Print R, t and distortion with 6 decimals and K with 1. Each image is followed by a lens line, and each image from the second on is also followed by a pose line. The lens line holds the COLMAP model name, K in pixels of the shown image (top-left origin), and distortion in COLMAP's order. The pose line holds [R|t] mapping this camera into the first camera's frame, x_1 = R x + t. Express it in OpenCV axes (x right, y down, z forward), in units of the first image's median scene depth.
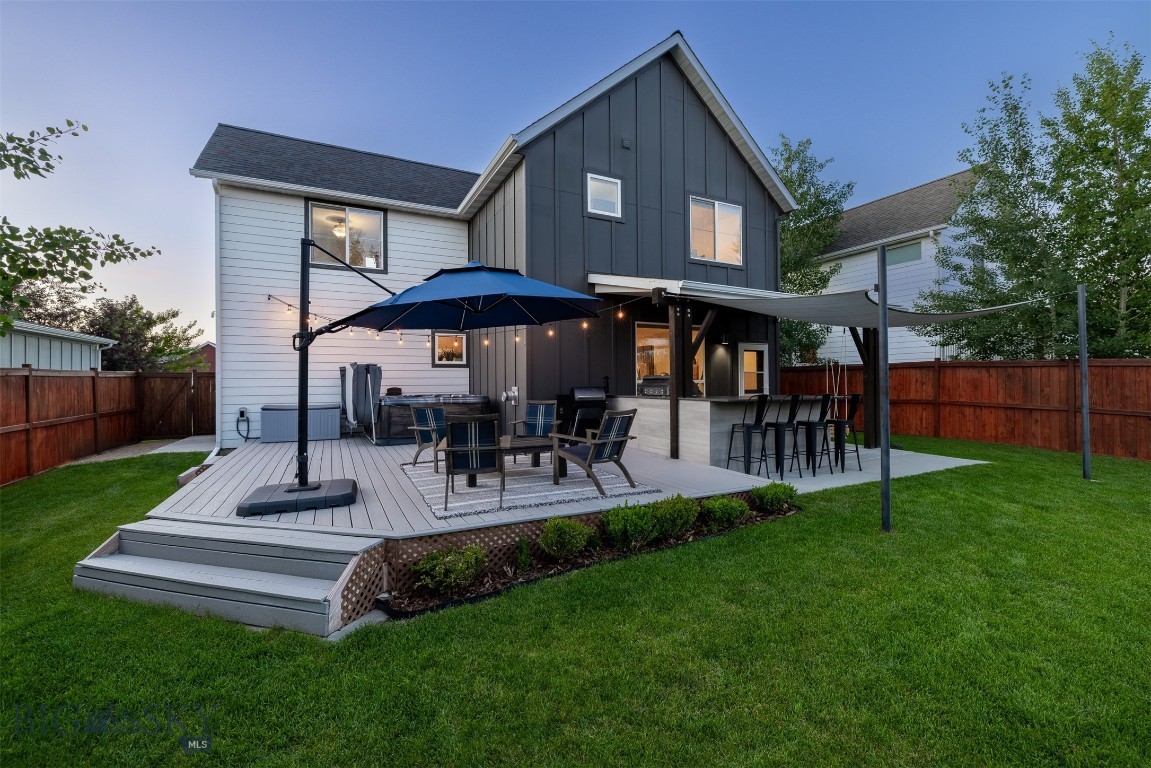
lens RADIAL K [[486.9, 0, 568.7], [0, 486.9, 377.4], [0, 0, 1]] dist [-0.001037, 0.001195]
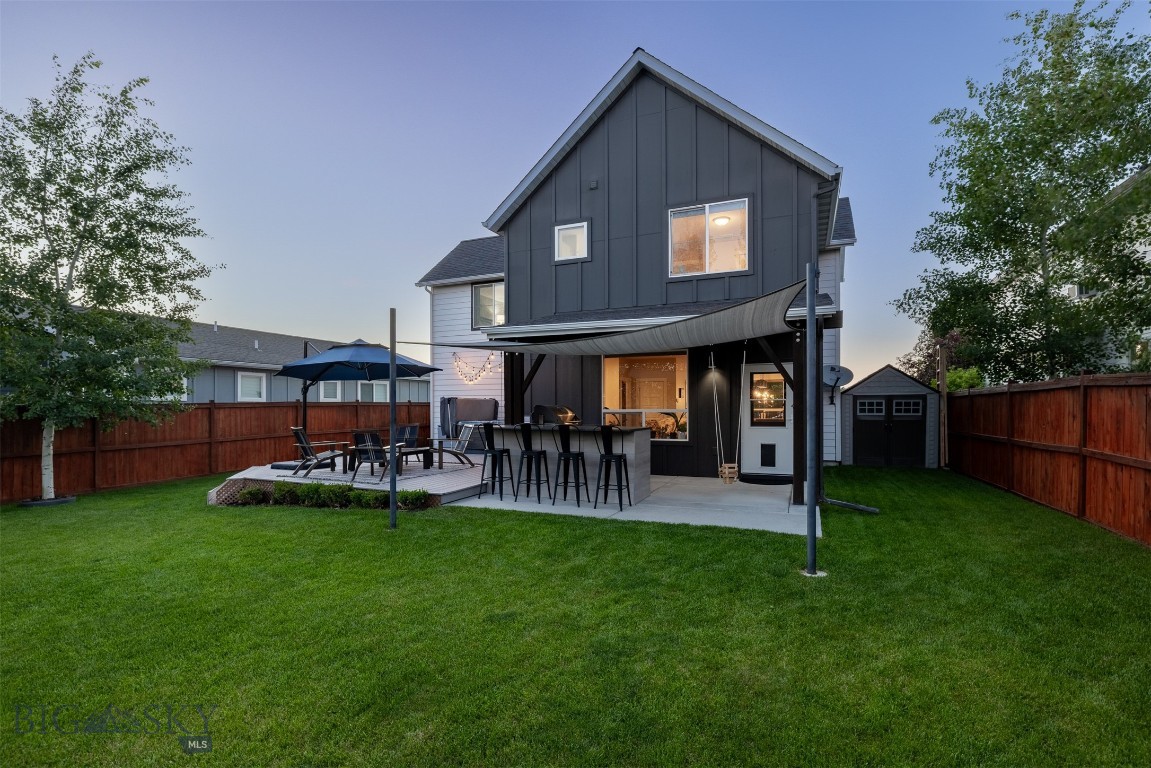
lens RADIAL K [[534.5, 0, 575.5], [0, 534.5, 413.7], [0, 0, 1]] dist [-0.004492, 0.000915]
pose [[0.640402, 0.012256, -0.767942, 1.009861], [0.004526, 0.999795, 0.019731, -0.007504], [0.768026, -0.016111, 0.640216, 0.227682]]
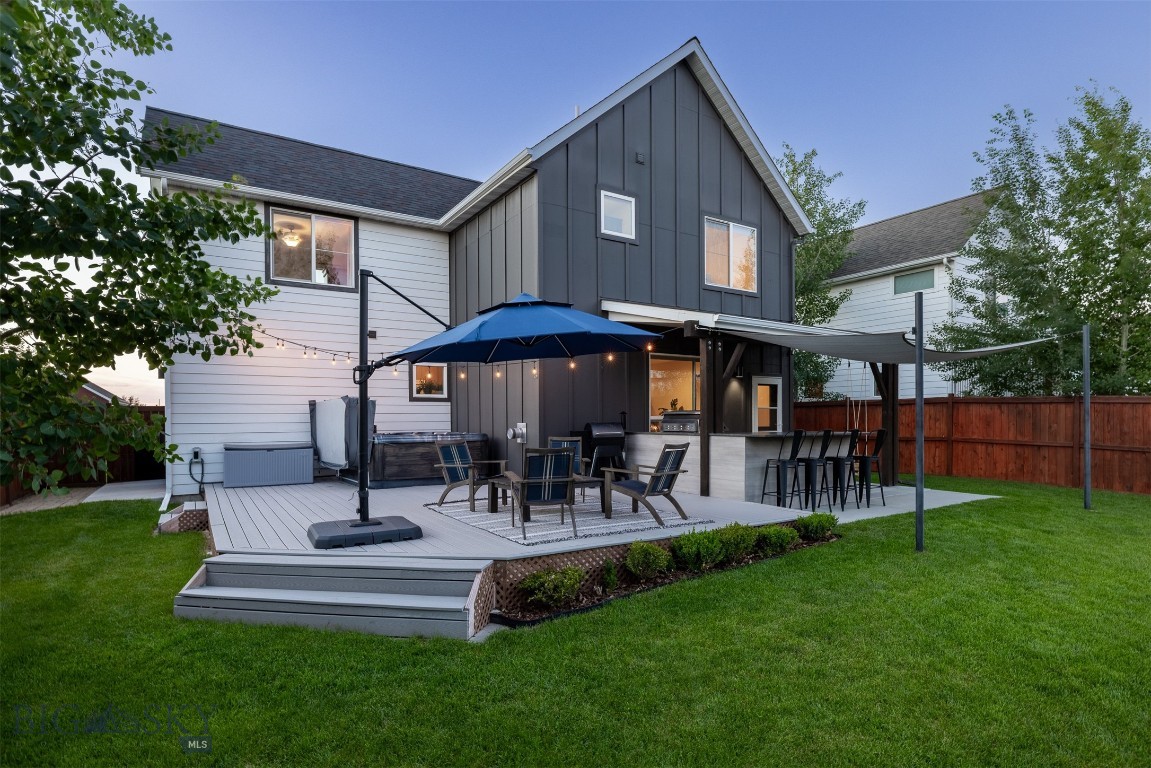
lens RADIAL K [[609.5, 0, 570.2], [0, 609.5, 422.6], [0, 0, 1]] dist [-0.004307, 0.001781]
pose [[0.994634, 0.000355, 0.103453, -0.134799], [-0.001746, 0.999909, 0.013356, 0.003044], [-0.103439, -0.013465, 0.994545, -0.138384]]
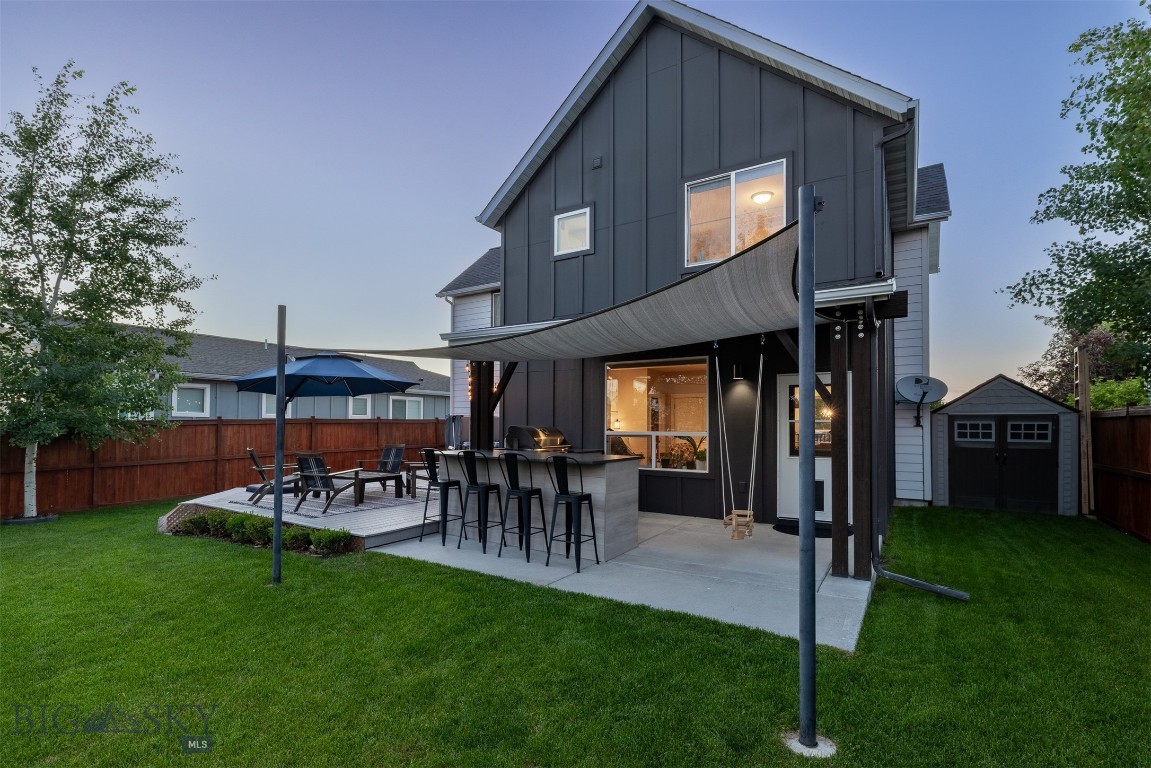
lens RADIAL K [[536.0, 0, 554.9], [0, 536.0, 417.8], [0, 0, 1]] dist [0.002380, -0.000510]
pose [[0.494659, -0.002096, -0.869085, 0.945962], [-0.002198, 0.999991, -0.003662, -0.013733], [0.869085, 0.003722, 0.494650, 0.464720]]
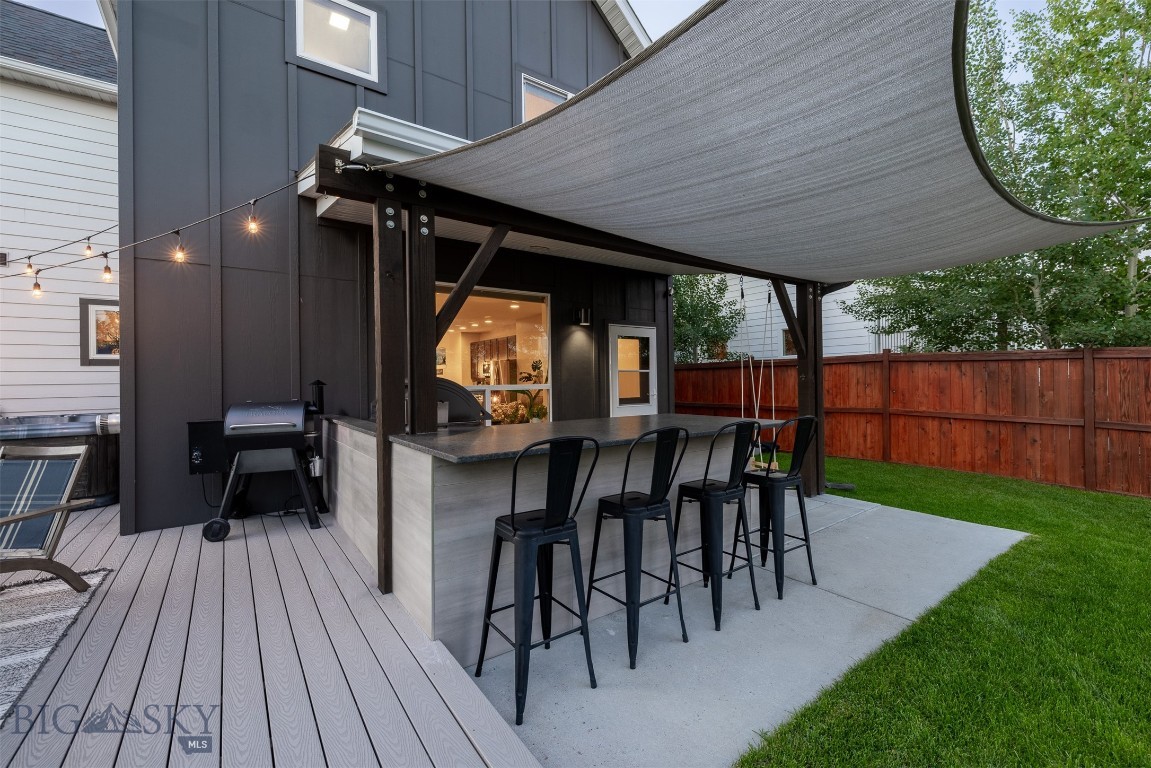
lens RADIAL K [[486.9, 0, 568.4], [0, 486.9, 376.2], [0, 0, 1]] dist [-0.001037, 0.001195]
pose [[0.988123, -0.007016, 0.153505, 0.231813], [0.007359, 0.999972, -0.001670, -0.003647], [-0.153489, 0.002779, 0.988146, 0.447066]]
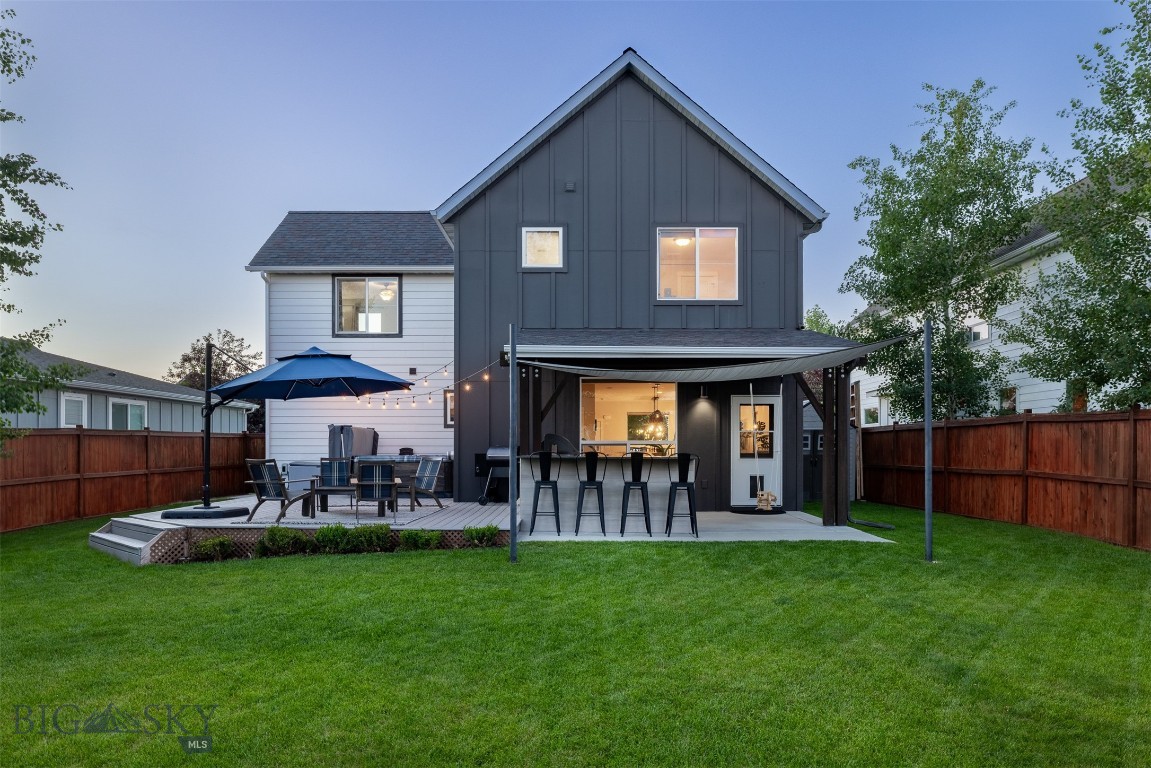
lens RADIAL K [[743.9, 0, 565.1], [0, 743.9, 453.5], [0, 0, 1]] dist [-0.004440, 0.003108]
pose [[0.885685, 0.009771, -0.464184, 0.793771], [-0.003169, 0.999882, 0.015001, 0.010132], [0.464276, -0.011815, 0.885612, -0.278624]]
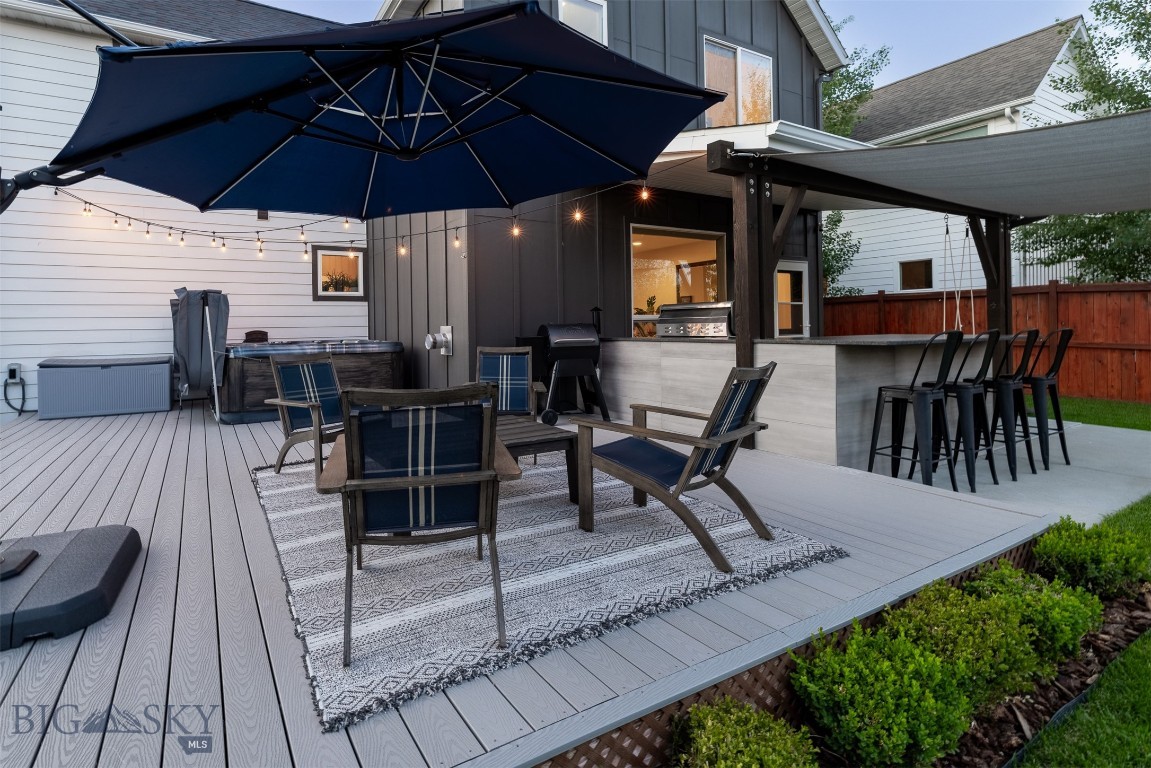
lens RADIAL K [[552.8, 0, 482.7], [0, 552.8, 322.2], [0, 0, 1]] dist [0.000723, -0.000011]
pose [[0.999763, -0.009156, 0.019742, -0.075152], [0.009159, 0.999958, -0.000051, 0.014387], [-0.019741, 0.000232, 0.999805, 0.280902]]
